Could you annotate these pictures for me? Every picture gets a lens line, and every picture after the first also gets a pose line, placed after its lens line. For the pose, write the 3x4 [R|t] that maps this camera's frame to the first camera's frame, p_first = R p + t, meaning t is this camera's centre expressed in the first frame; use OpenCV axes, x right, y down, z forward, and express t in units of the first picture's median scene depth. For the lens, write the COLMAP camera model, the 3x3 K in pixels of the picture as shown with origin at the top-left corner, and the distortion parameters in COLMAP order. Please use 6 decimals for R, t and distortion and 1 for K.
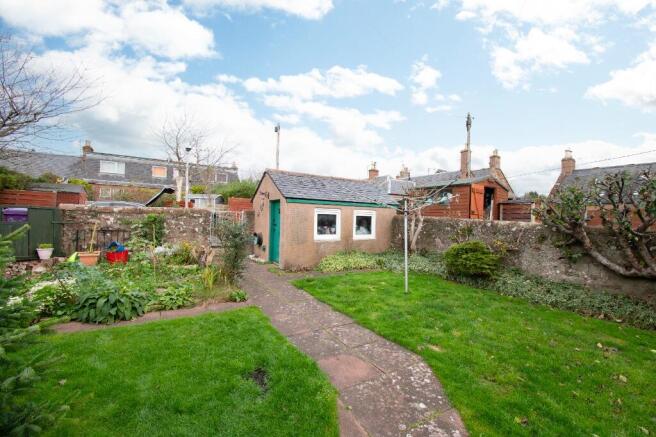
lens RADIAL K [[293.7, 0, 328.0], [0, 293.7, 218.5], [0, 0, 1]] dist [-0.002683, -0.000805]
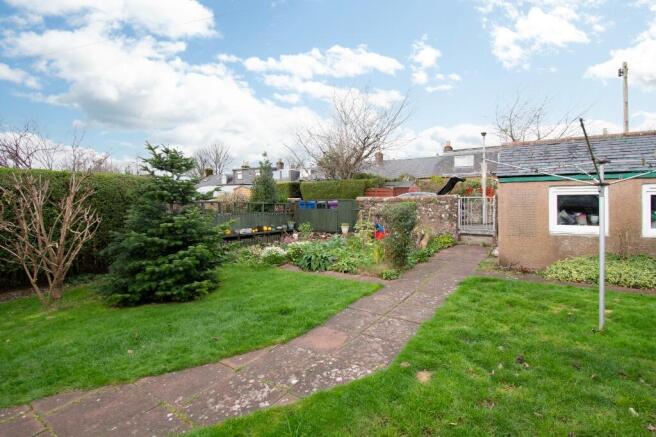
lens RADIAL K [[307.1, 0, 325.1], [0, 307.1, 201.2], [0, 0, 1]] dist [0.001004, -0.000093]
pose [[0.408730, -0.030504, -0.912145, 0.413420], [0.012729, 0.999535, -0.027723, 0.012095], [0.912567, -0.000280, 0.408928, 0.199853]]
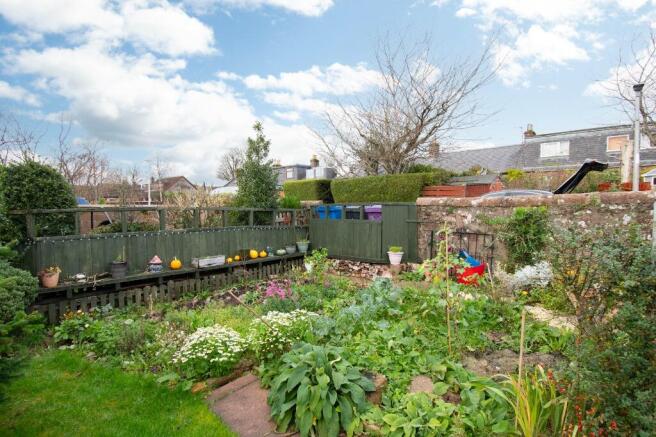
lens RADIAL K [[340.1, 0, 329.9], [0, 340.1, 228.5], [0, 0, 1]] dist [-0.004151, -0.001118]
pose [[0.306808, 0.035839, -0.951096, -0.079716], [0.013708, 0.999021, 0.042067, -0.007855], [0.951673, -0.025944, 0.306016, 0.444482]]
